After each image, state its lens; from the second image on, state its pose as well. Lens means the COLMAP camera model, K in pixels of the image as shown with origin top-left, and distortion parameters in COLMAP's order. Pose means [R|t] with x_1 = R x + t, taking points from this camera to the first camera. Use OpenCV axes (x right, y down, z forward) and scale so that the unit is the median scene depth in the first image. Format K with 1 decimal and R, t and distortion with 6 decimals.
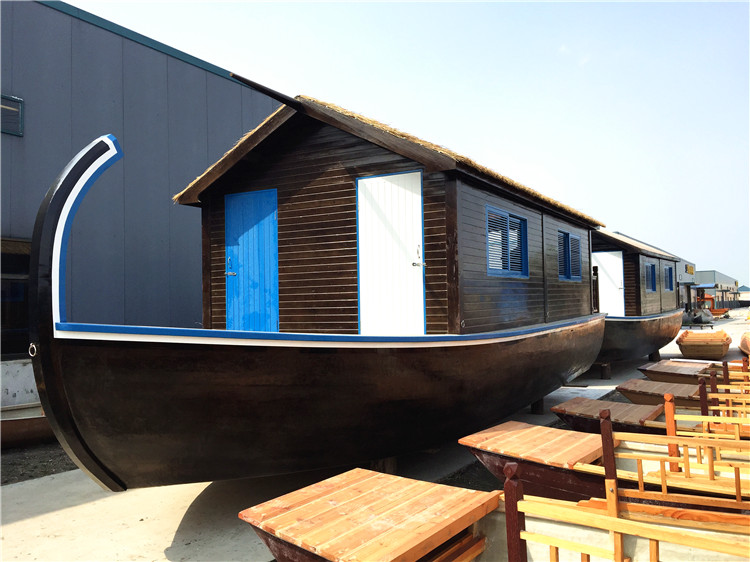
lens RADIAL K [[642.2, 0, 375.0], [0, 642.2, 281.0], [0, 0, 1]] dist [0.090255, -0.129342]
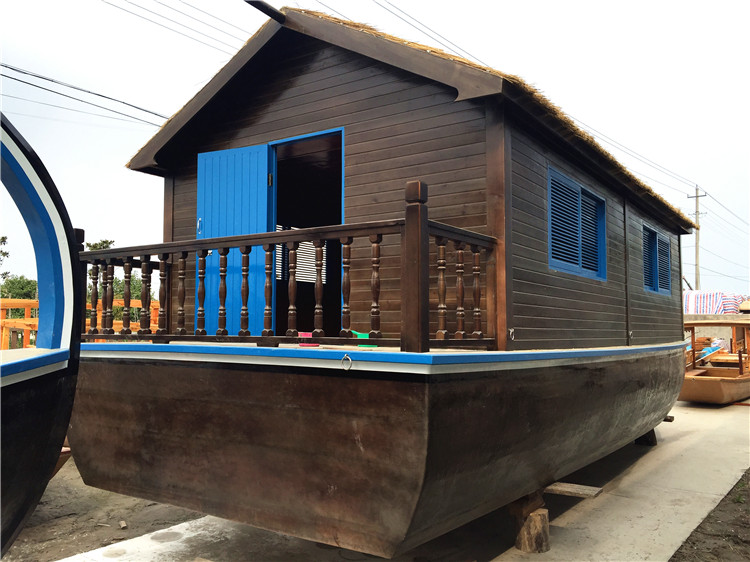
lens RADIAL K [[642.2, 0, 375.0], [0, 642.2, 281.0], [0, 0, 1]] dist [0.090255, -0.129342]
pose [[0.993891, 0.010014, -0.109908, 0.052650], [-0.013139, 0.999529, -0.027745, 0.023771], [0.109579, 0.029019, 0.993554, 0.221575]]
